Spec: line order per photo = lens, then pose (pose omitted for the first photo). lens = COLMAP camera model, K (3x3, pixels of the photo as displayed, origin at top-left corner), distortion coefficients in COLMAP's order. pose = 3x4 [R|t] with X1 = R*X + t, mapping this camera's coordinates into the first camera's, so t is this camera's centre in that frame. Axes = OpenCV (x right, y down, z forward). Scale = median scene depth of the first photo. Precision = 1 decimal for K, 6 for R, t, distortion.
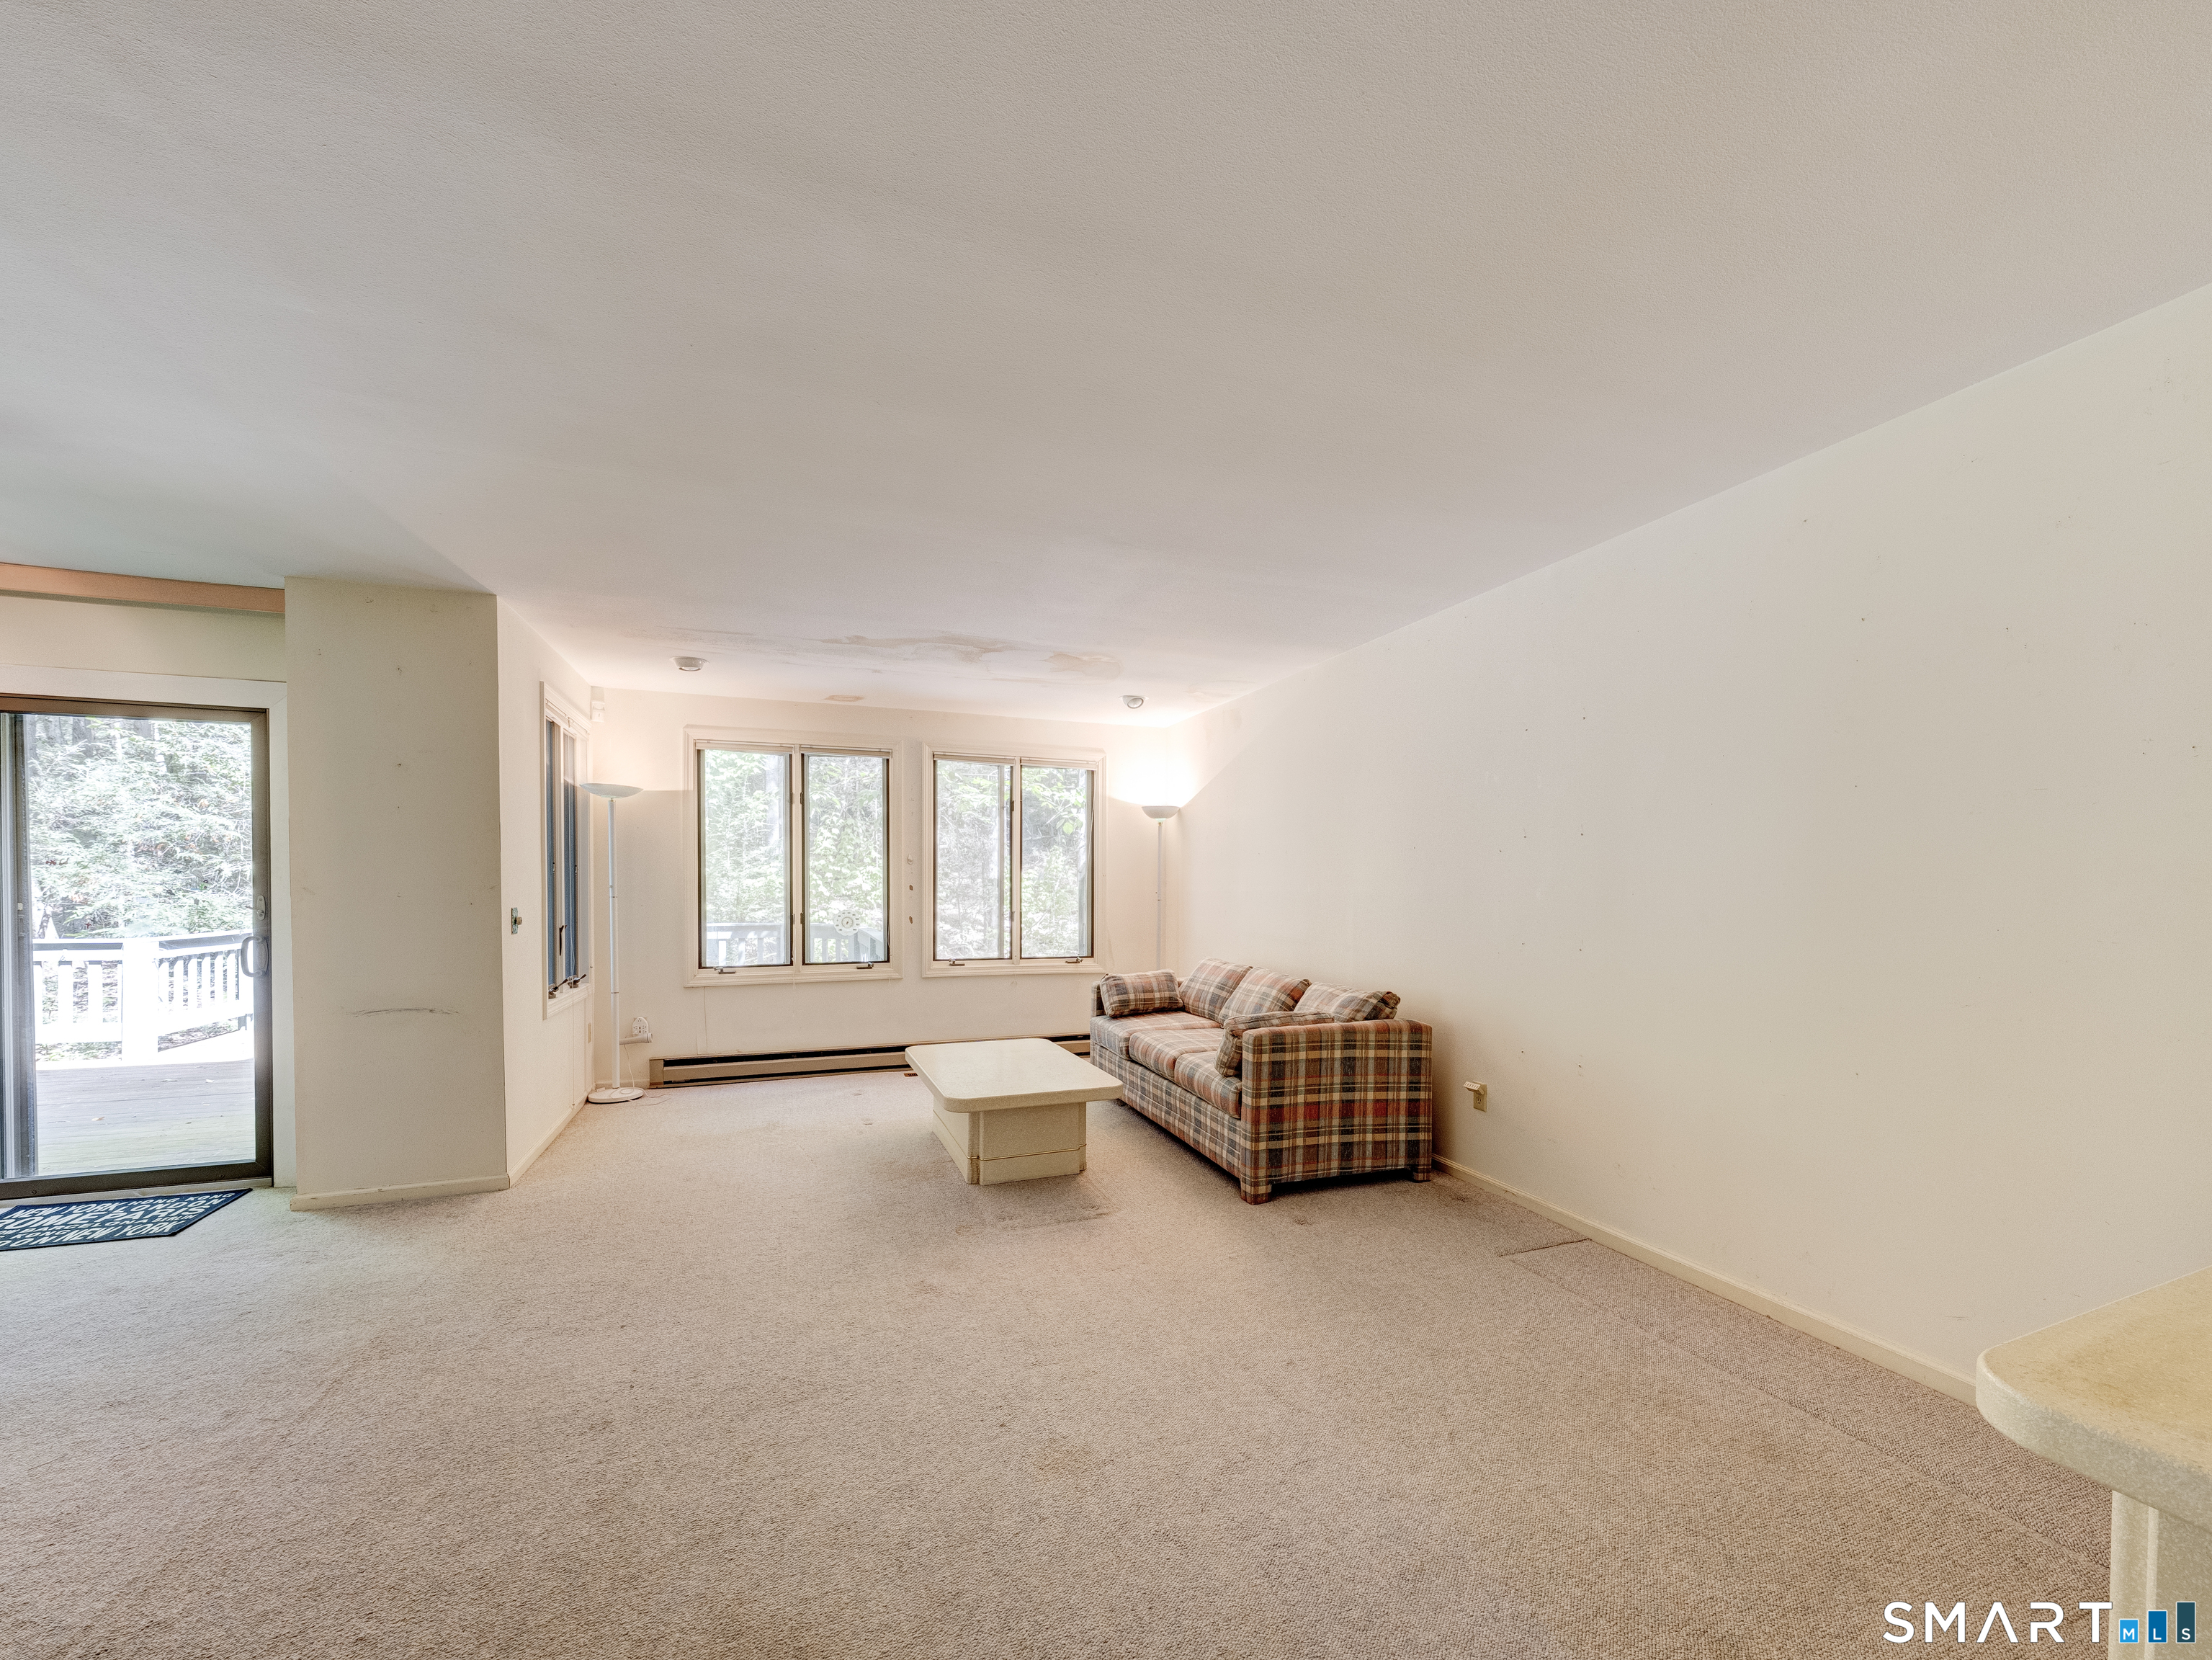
lens RADIAL K [[868.6, 0, 1120.8], [0, 868.6, 899.8], [0, 0, 1]] dist [0.001472, 0.000100]
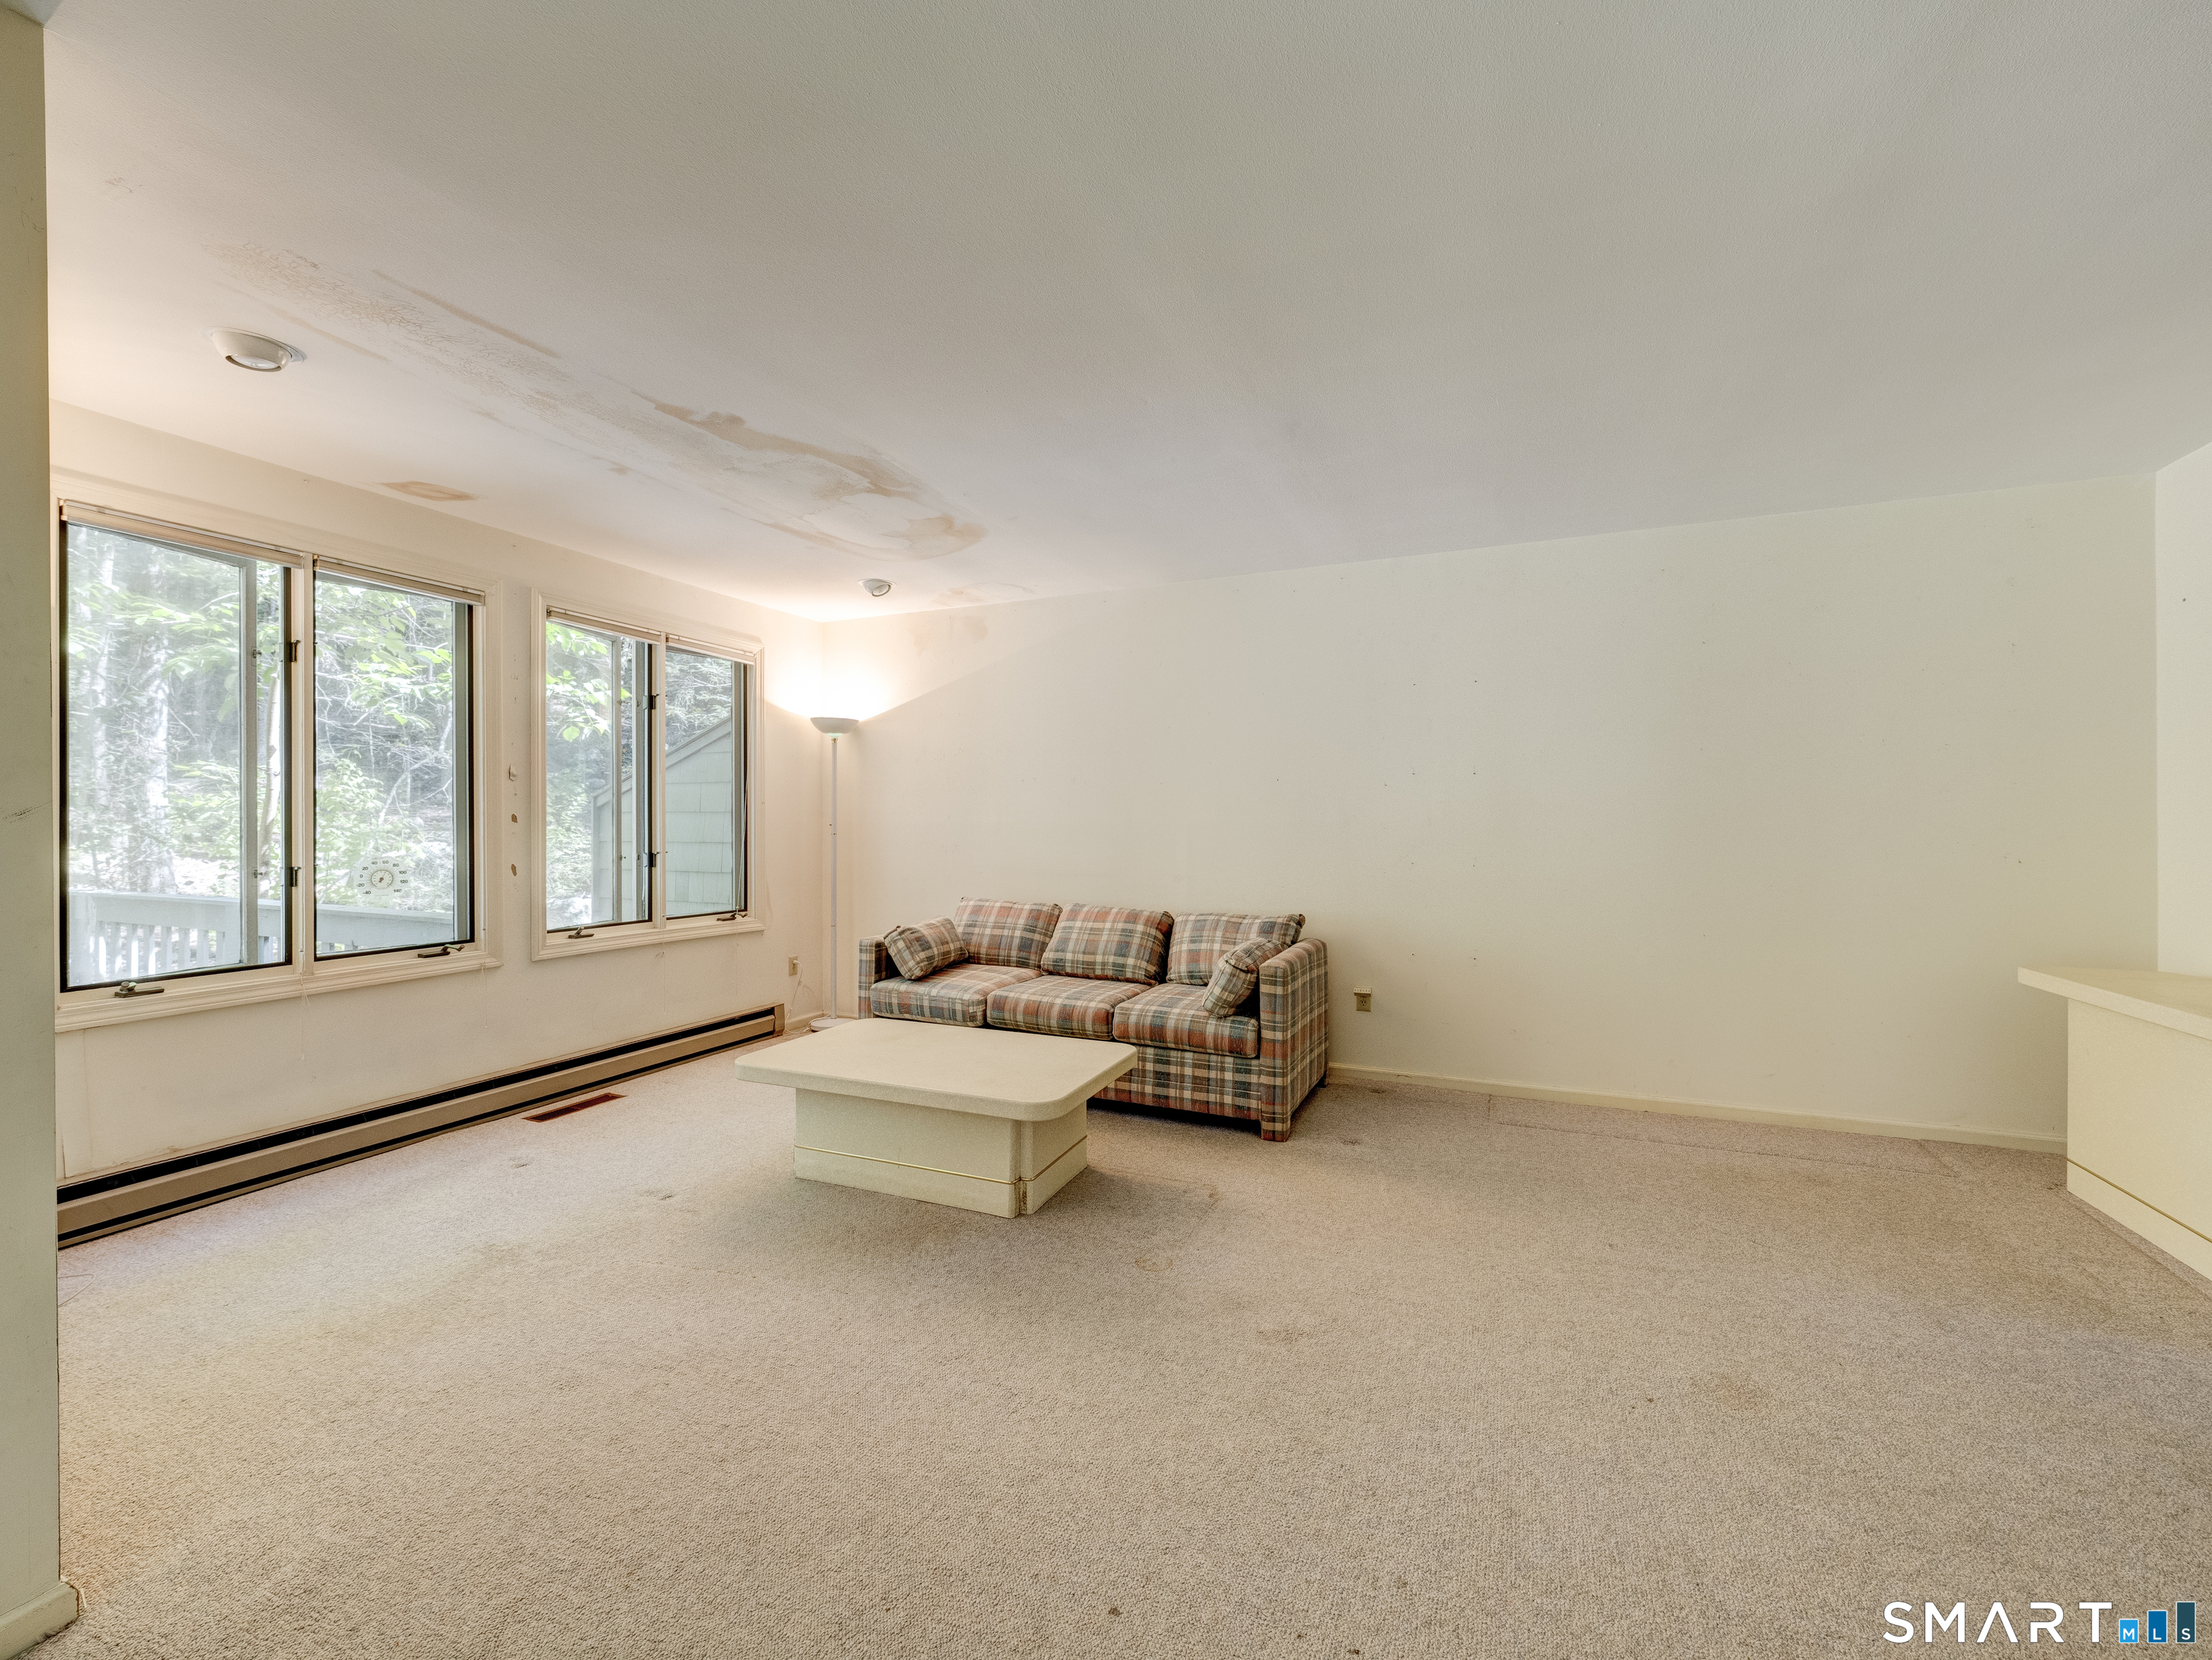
lens RADIAL K [[906.0, 0, 1097.8], [0, 906.0, 819.5], [0, 0, 1]] dist [-0.002548, -0.000172]
pose [[0.701427, -0.000875, 0.712741, -0.605337], [0.013111, 0.999846, -0.011676, 0.000091], [-0.712620, 0.017534, 0.701331, 0.367355]]
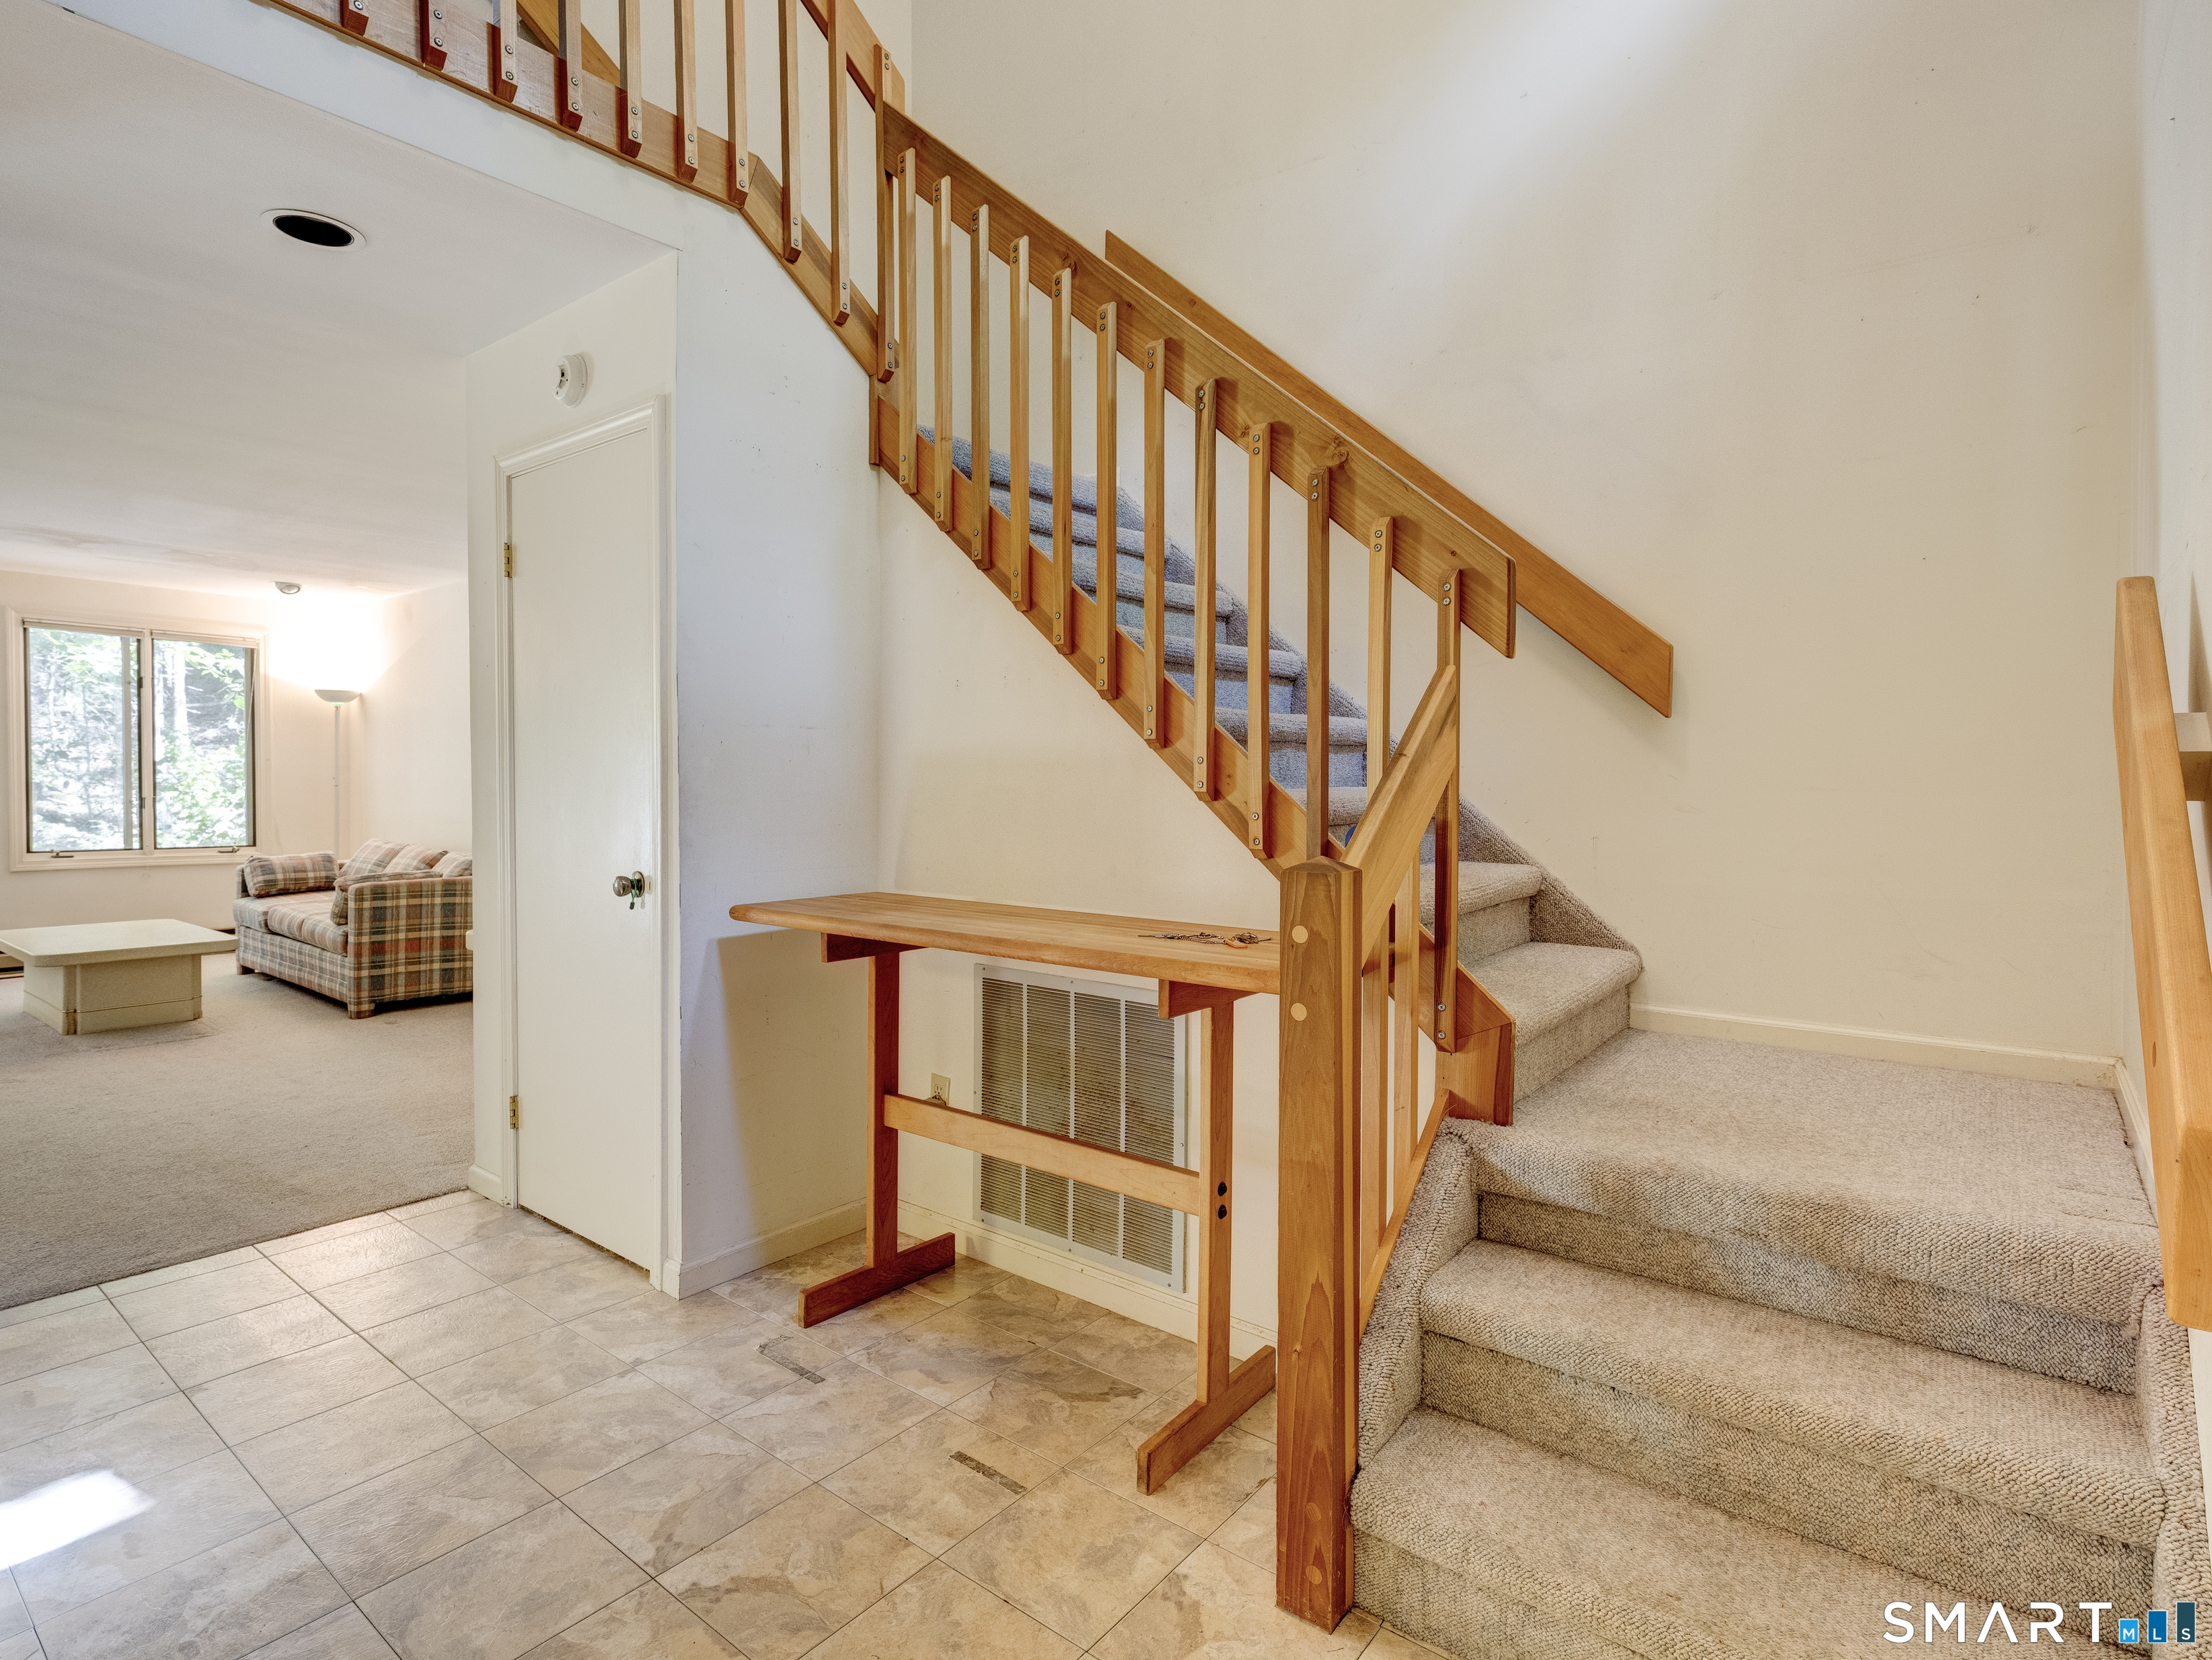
lens RADIAL K [[1162.0, 0, 1110.9], [0, 1162.0, 809.8], [0, 0, 1]] dist [0.002029, 0.000608]
pose [[0.863583, -0.009135, 0.504124, 0.213249], [0.001825, 0.999886, 0.014993, 0.015248], [-0.504203, -0.012027, 0.863501, -0.880134]]
